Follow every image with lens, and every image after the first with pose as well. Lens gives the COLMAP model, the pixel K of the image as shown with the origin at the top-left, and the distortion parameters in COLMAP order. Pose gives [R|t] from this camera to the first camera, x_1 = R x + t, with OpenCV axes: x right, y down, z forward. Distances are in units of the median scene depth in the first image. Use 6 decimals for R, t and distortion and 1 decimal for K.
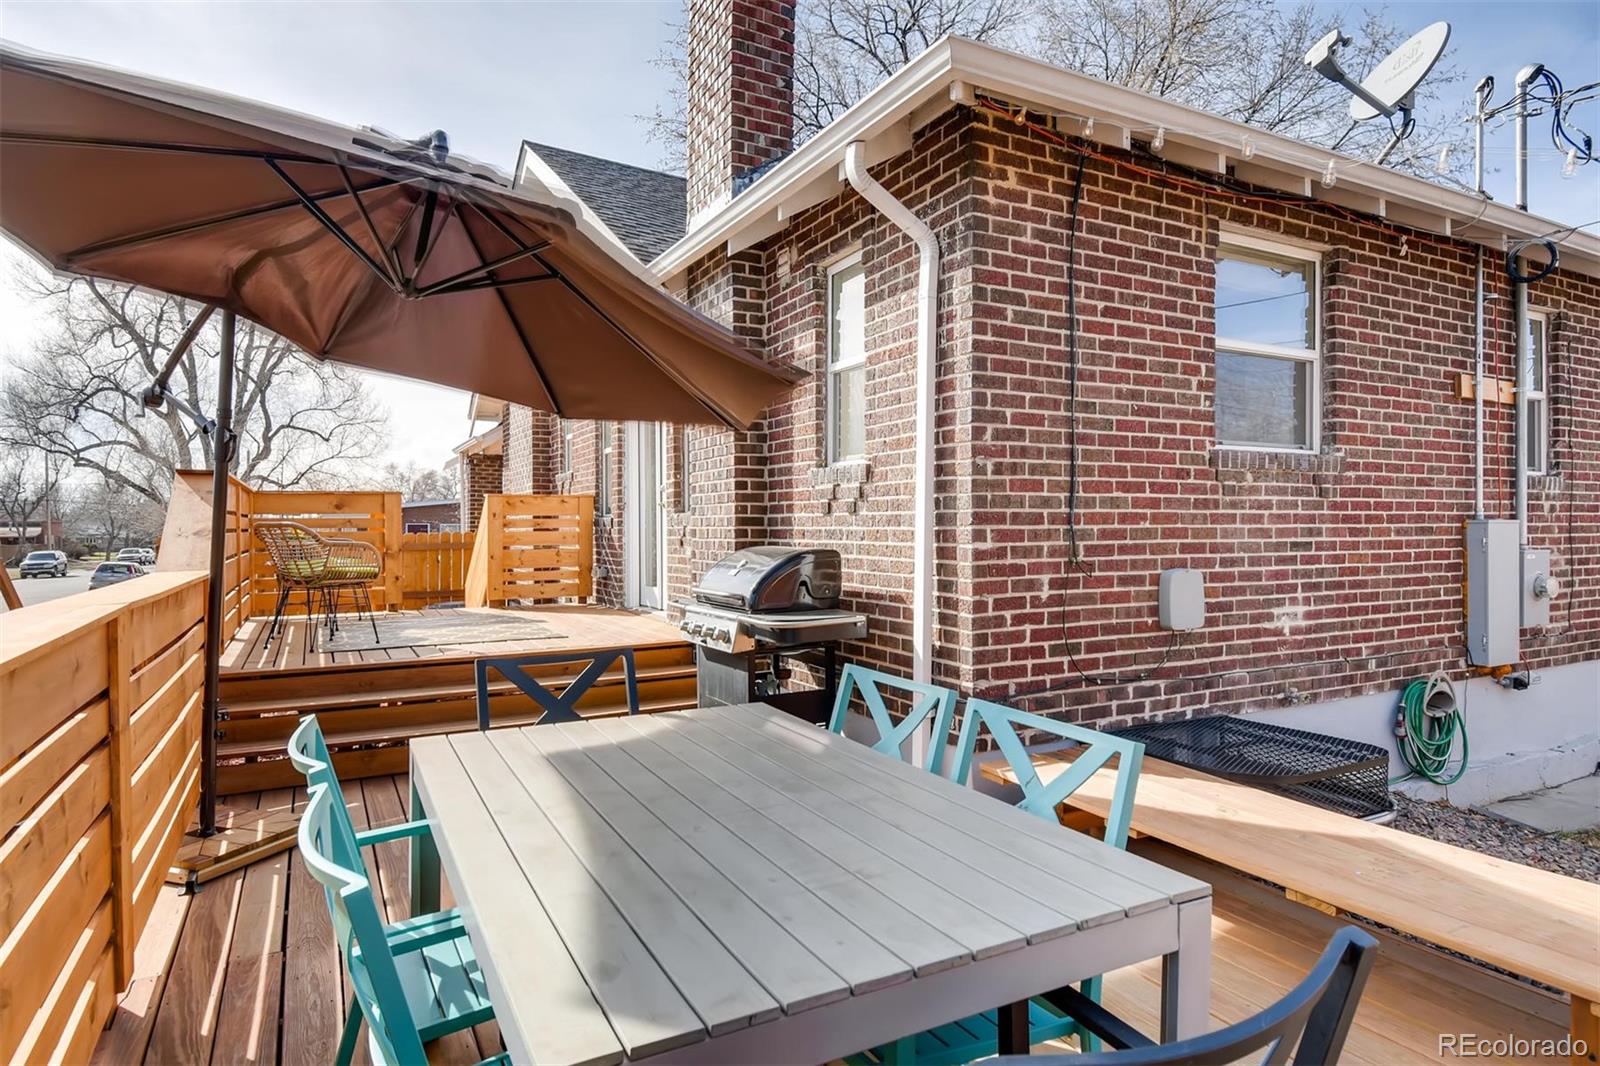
lens RADIAL K [[909.6, 0, 800.0], [0, 909.6, 533.0], [0, 0, 1]] dist [0.019947, 0.000452]
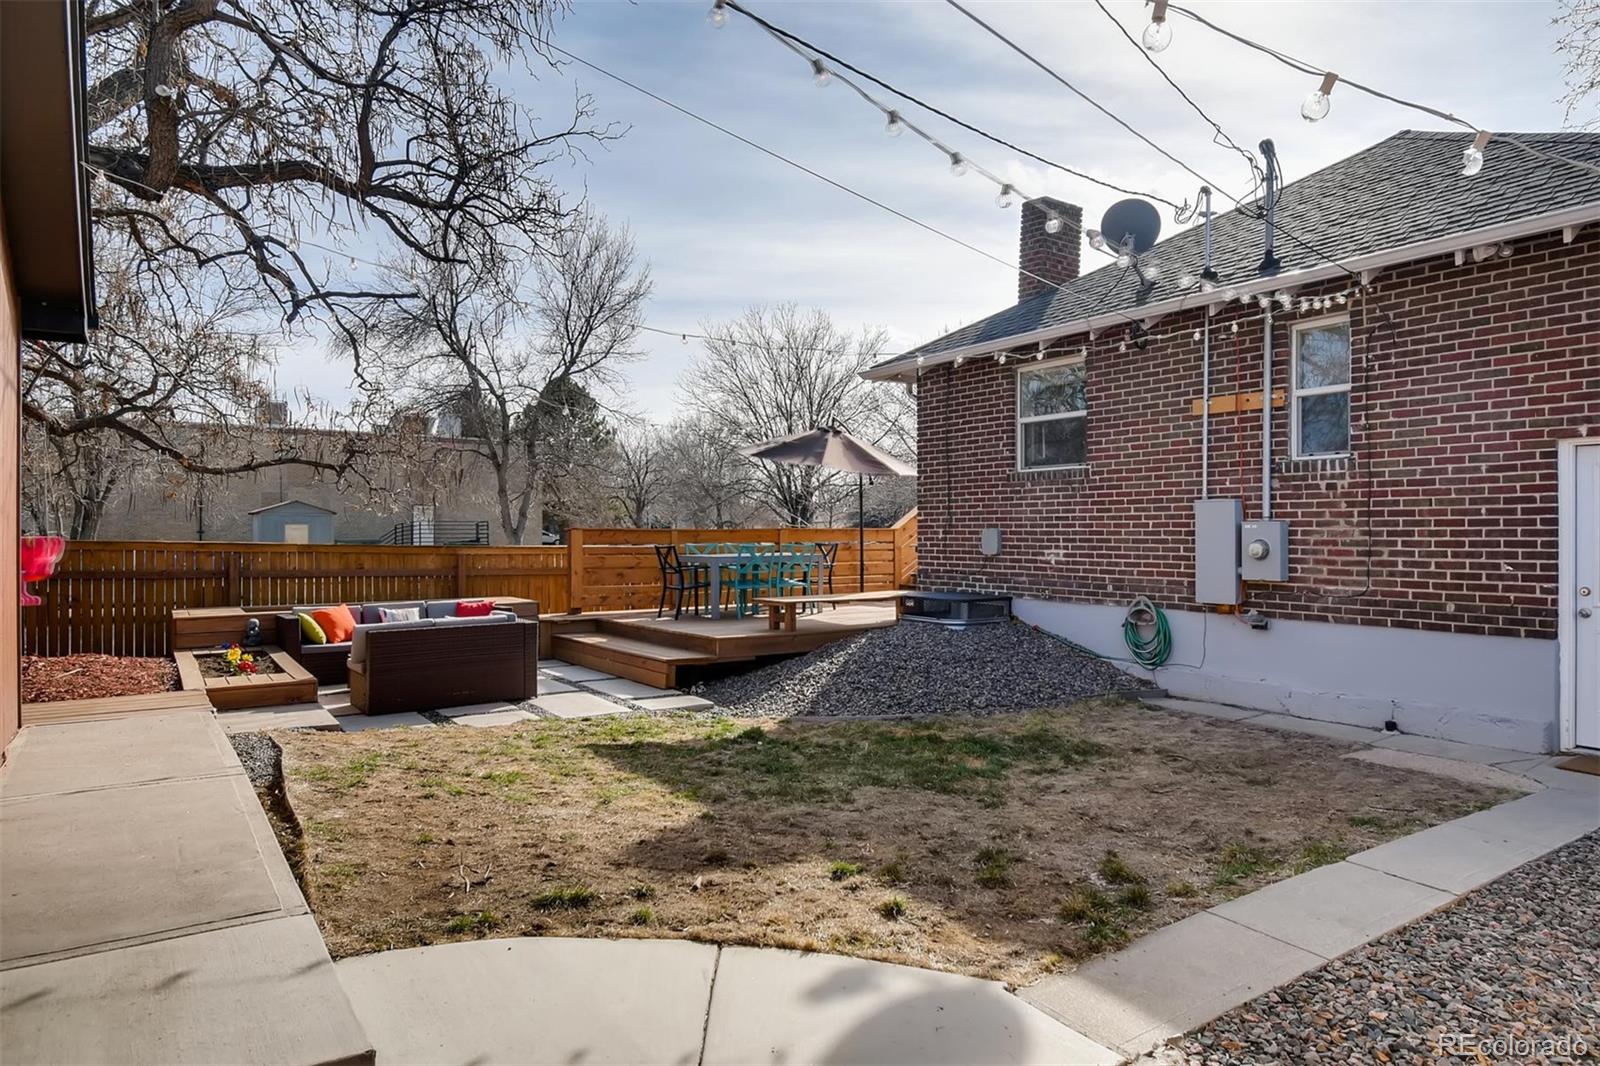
lens RADIAL K [[909.6, 0, 800.0], [0, 909.6, 533.0], [0, 0, 1]] dist [0.019947, 0.000452]
pose [[0.110159, 0.008098, -0.993881, 2.706895], [-0.003758, 0.999963, 0.007731, 0.036683], [0.993907, 0.002883, 0.110186, 0.290143]]
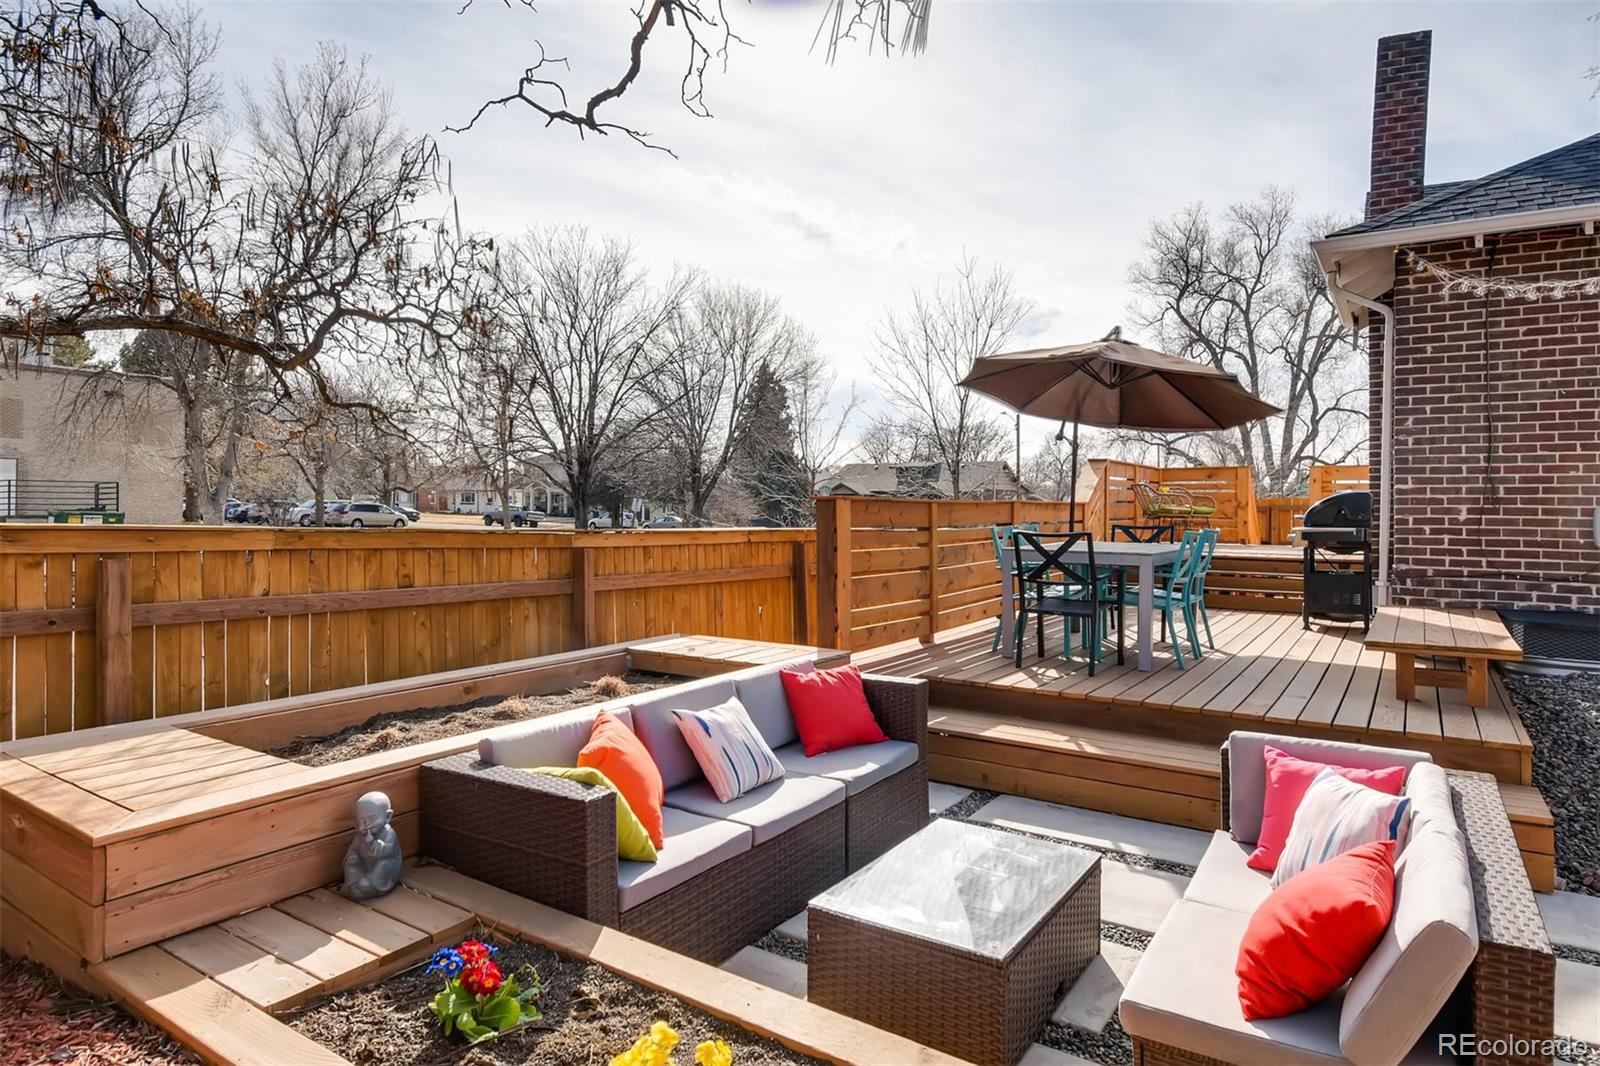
lens RADIAL K [[909.6, 0, 800.0], [0, 909.6, 533.0], [0, 0, 1]] dist [0.019947, 0.000452]
pose [[0.481457, 0.038007, -0.875645, 1.075954], [-0.019030, 0.999277, 0.032911, 0.060886], [0.876263, 0.000818, 0.481832, -0.774066]]
